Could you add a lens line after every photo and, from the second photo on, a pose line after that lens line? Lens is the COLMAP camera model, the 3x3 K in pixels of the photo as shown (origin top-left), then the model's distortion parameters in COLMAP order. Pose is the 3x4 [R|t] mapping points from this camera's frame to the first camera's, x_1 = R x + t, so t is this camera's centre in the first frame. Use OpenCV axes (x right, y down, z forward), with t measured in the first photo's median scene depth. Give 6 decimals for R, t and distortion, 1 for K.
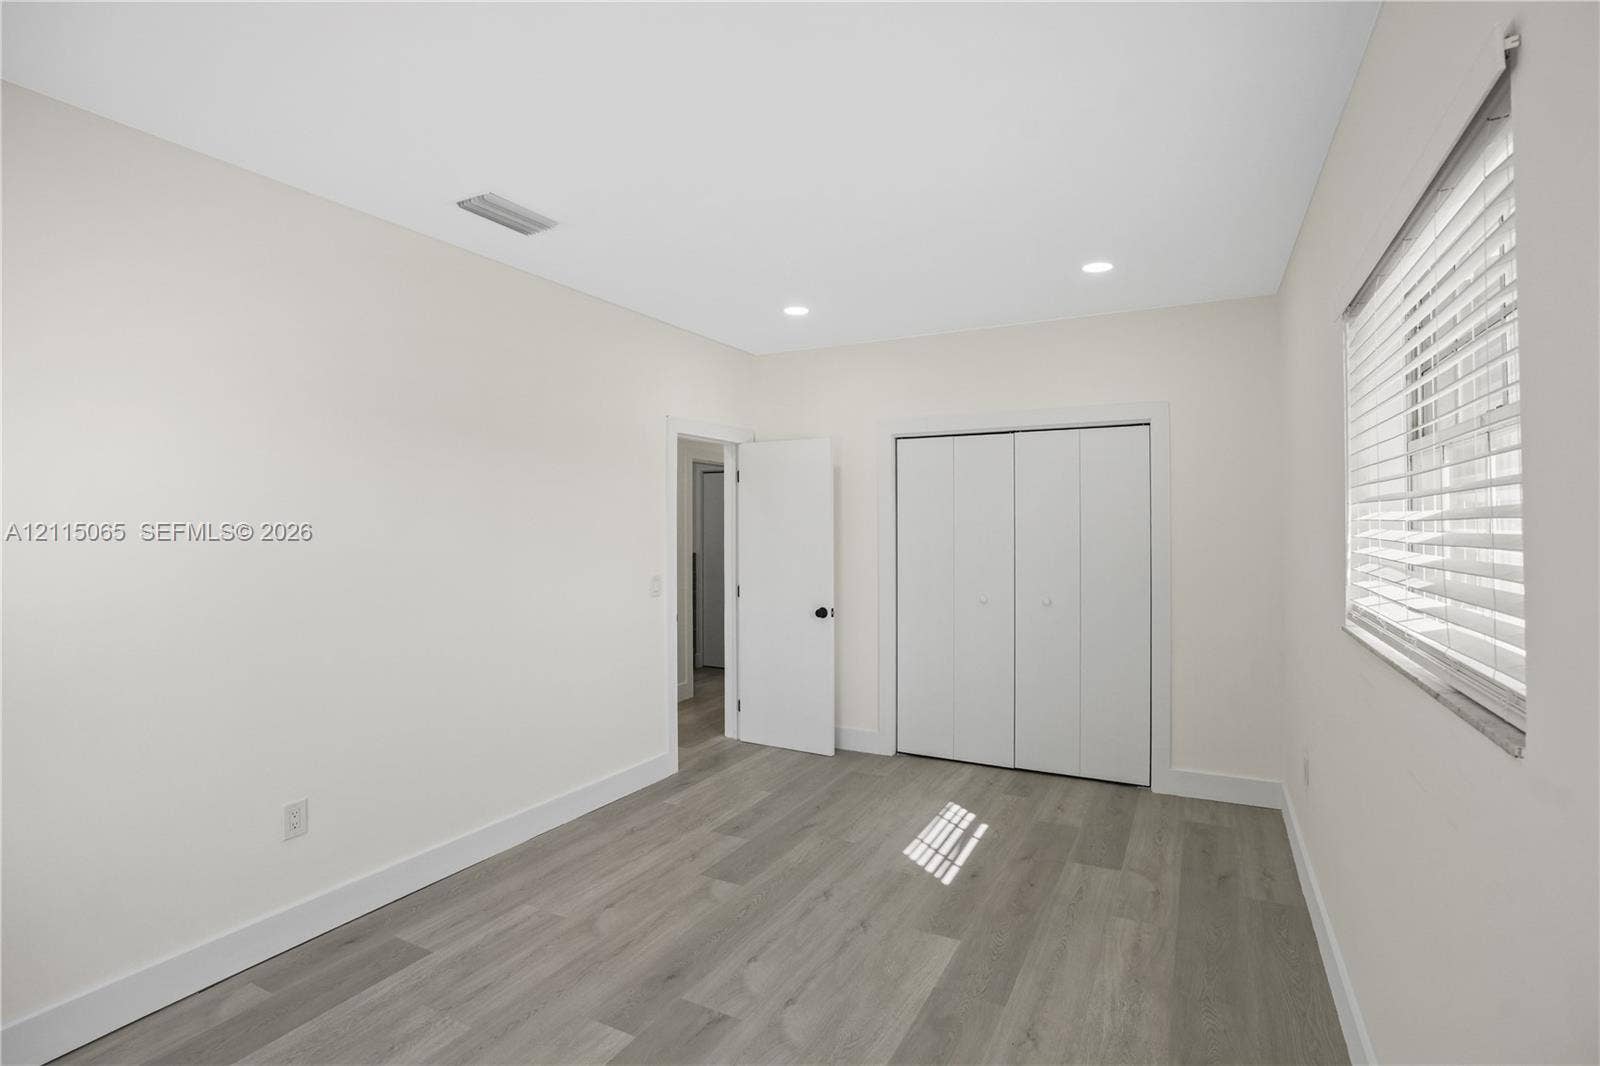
lens RADIAL K [[767.7, 0, 800.0], [0, 767.7, 533.0], [0, 0, 1]] dist [0.001187, 0.000529]
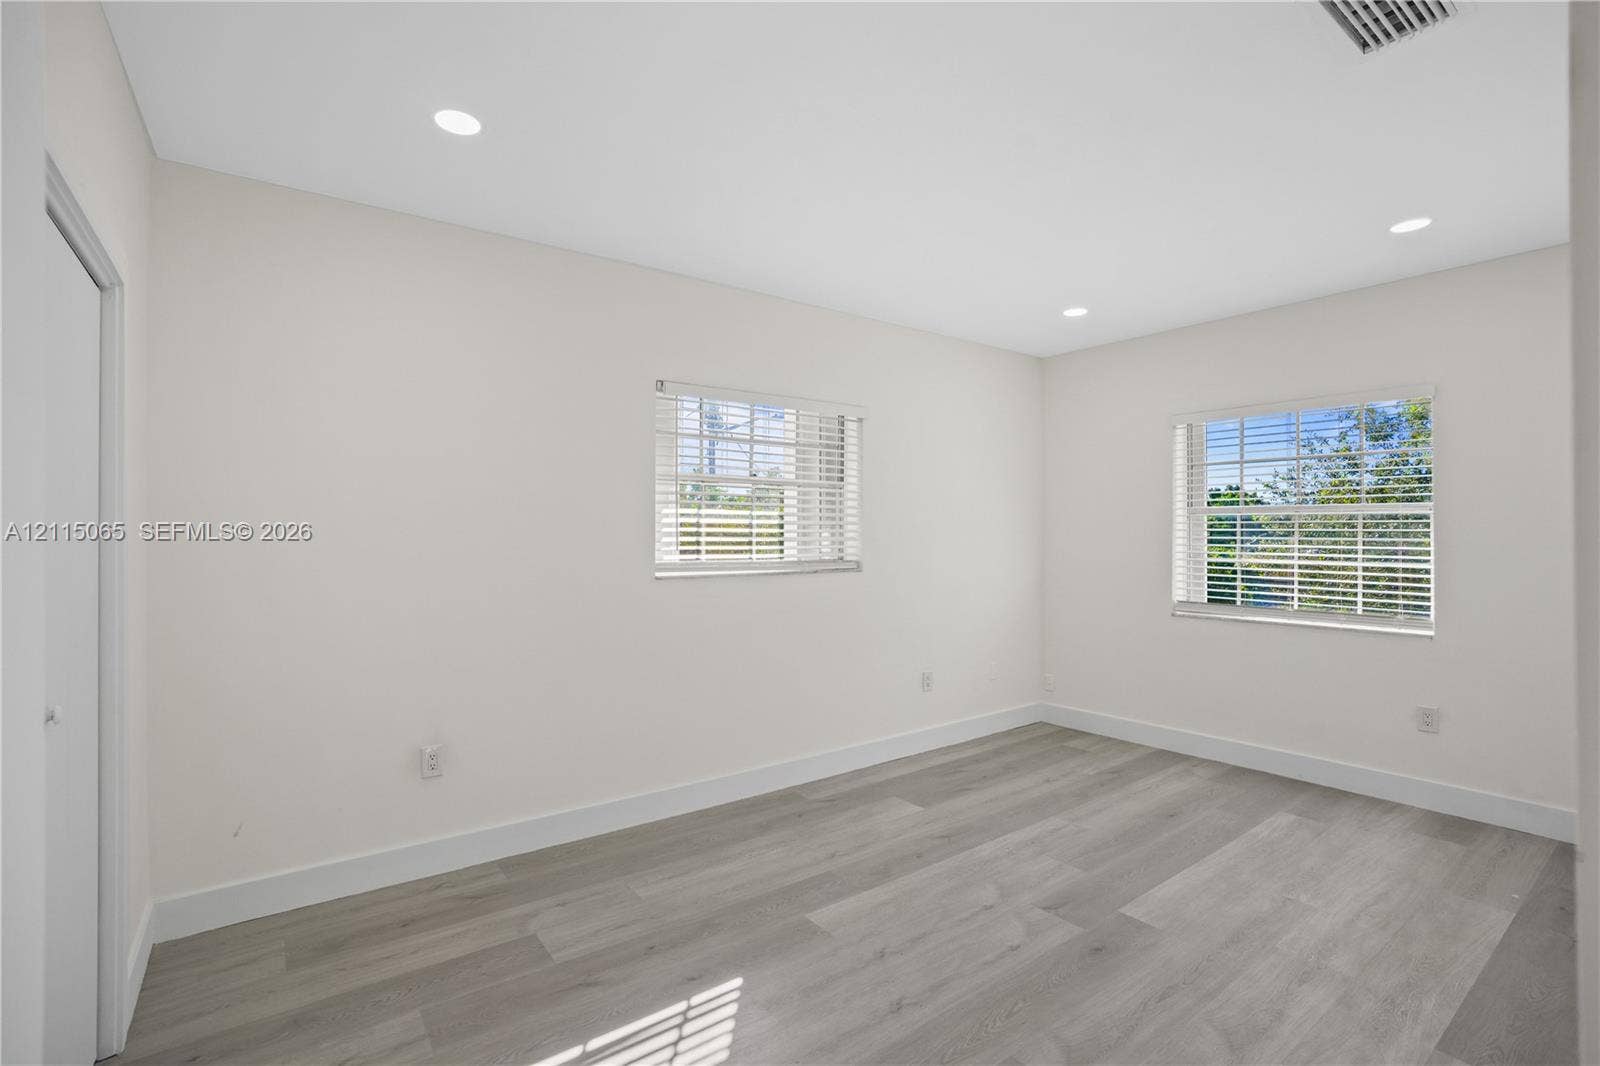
lens RADIAL K [[739.6, 0, 811.4], [0, 739.6, 527.8], [0, 0, 1]] dist [-0.014925, 0.000810]
pose [[-0.915960, 0.003421, 0.401255, -0.189262], [0.006669, 0.999955, 0.006700, 0.005378], [-0.401214, 0.008813, -0.915942, 1.822465]]
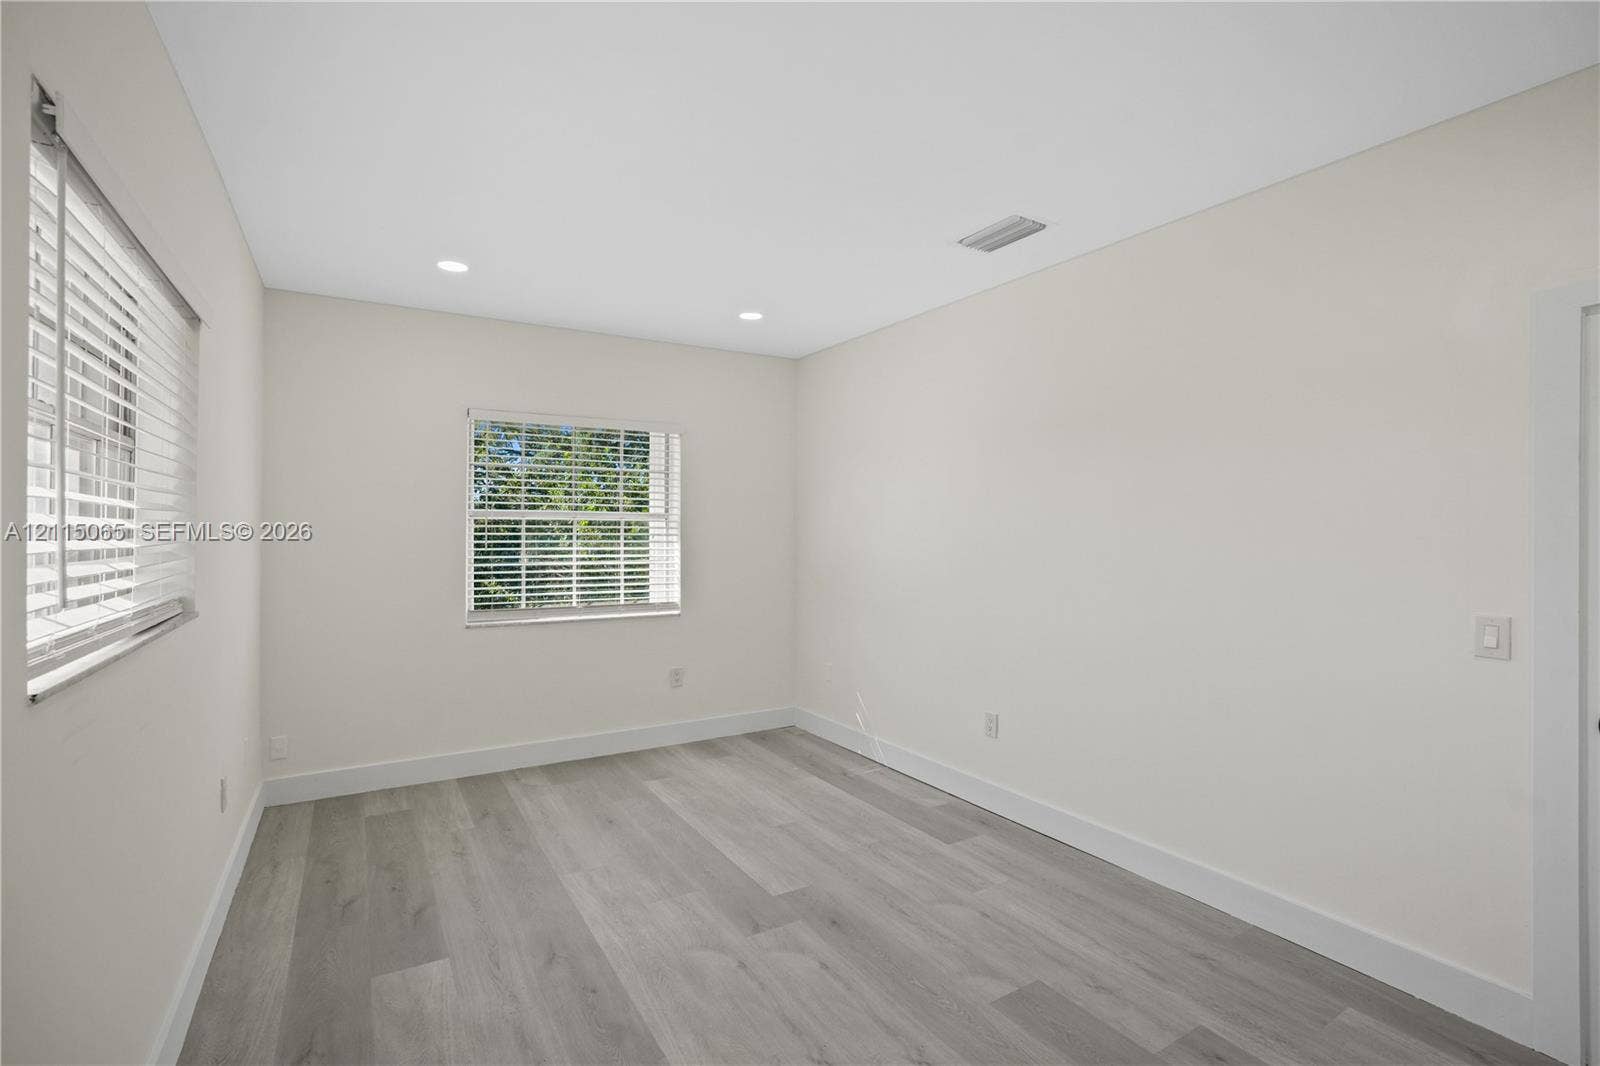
lens RADIAL K [[740.2, 0, 809.2], [0, 740.2, 536.4], [0, 0, 1]] dist [-0.064912, 0.031774]
pose [[-0.495095, 0.005161, -0.868824, 0.680369], [-0.011597, 0.999854, 0.012548, 0.005624], [0.868761, 0.016288, -0.494963, 1.319958]]
